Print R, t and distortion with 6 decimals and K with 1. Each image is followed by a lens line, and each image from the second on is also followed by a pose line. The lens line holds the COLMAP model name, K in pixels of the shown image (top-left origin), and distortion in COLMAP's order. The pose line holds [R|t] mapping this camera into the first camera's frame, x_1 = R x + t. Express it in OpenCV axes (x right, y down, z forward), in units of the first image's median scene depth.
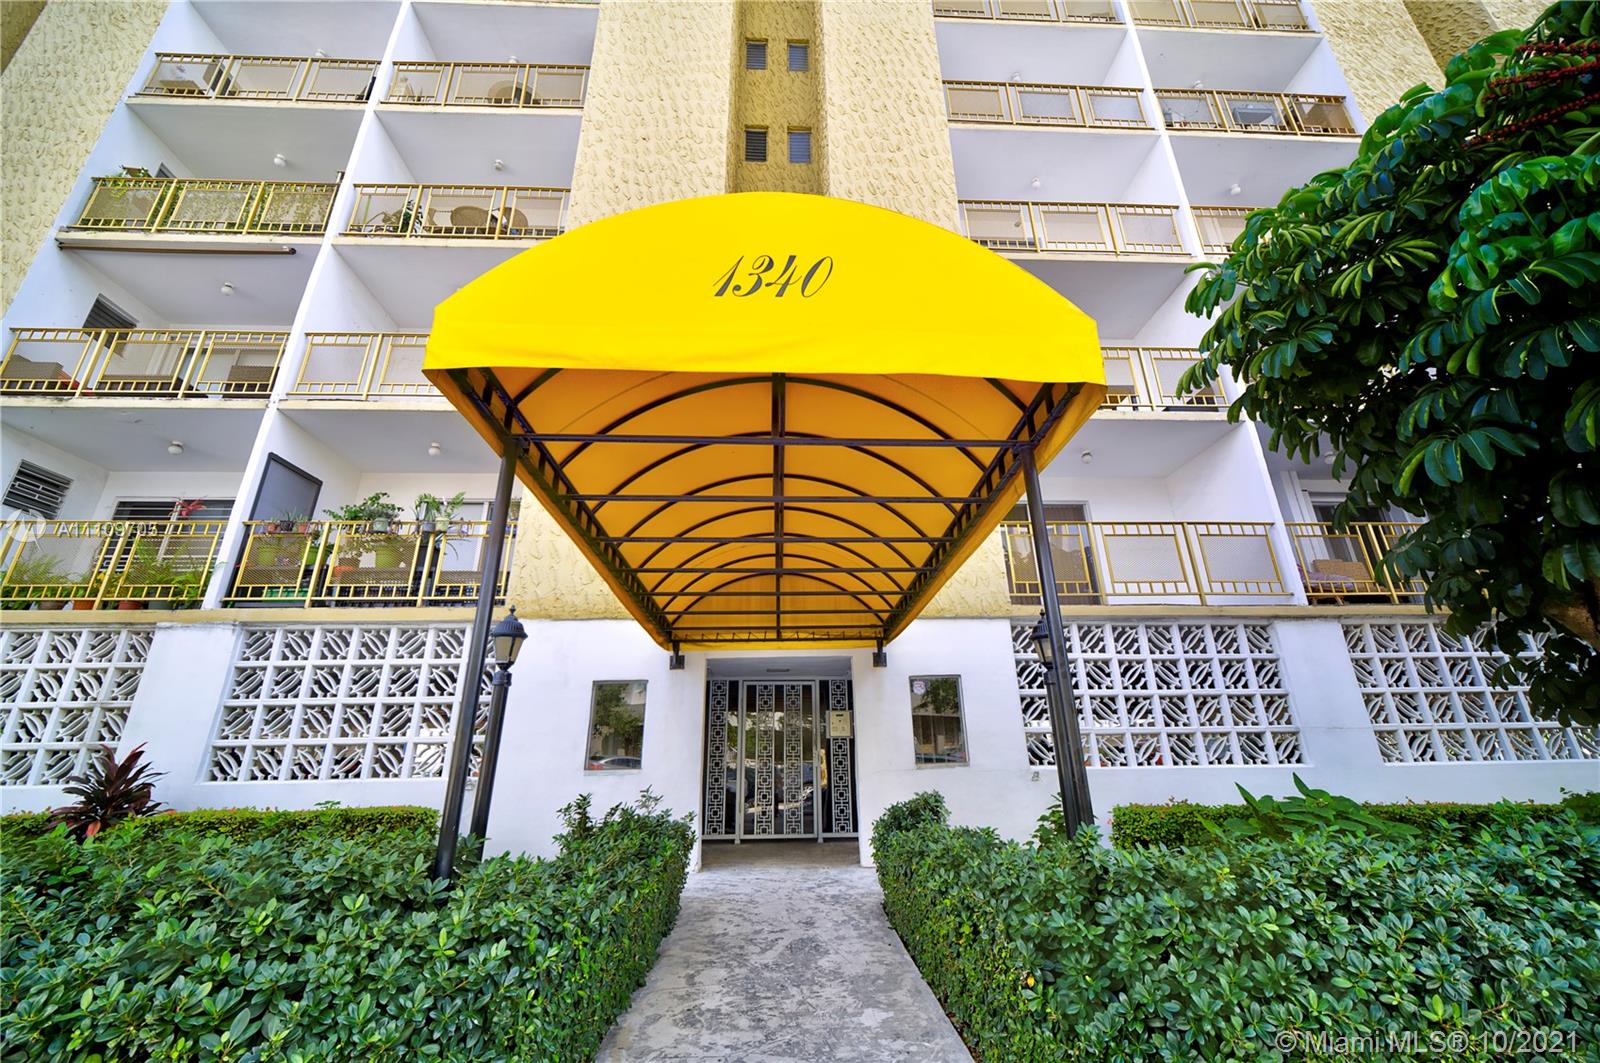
lens RADIAL K [[642.7, 0, 800.0], [0, 642.7, 531.5], [0, 0, 1]] dist [-0.001120, 0.000065]
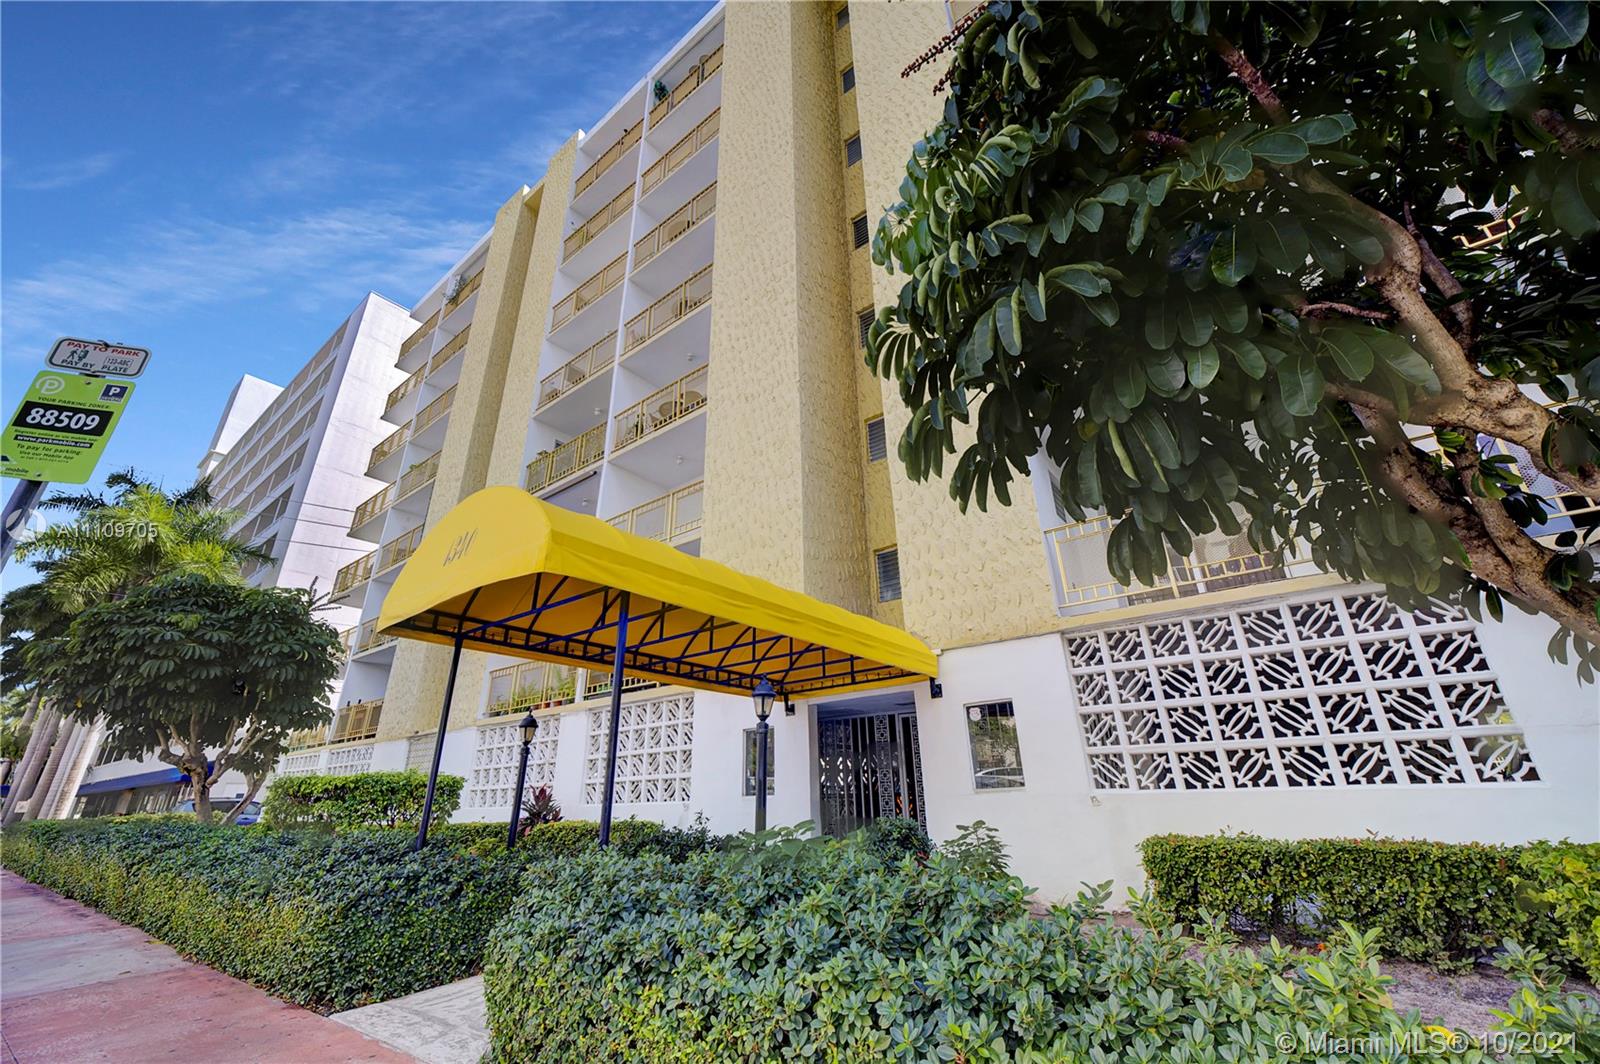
lens RADIAL K [[632.3, 0, 800.0], [0, 632.3, 532.0], [0, 0, 1]] dist [0.002170, -0.000074]
pose [[0.768897, -0.250244, -0.588367, 0.644851], [0.233798, 0.966539, -0.105553, -0.001495], [0.595093, -0.056400, 0.801675, 0.022395]]
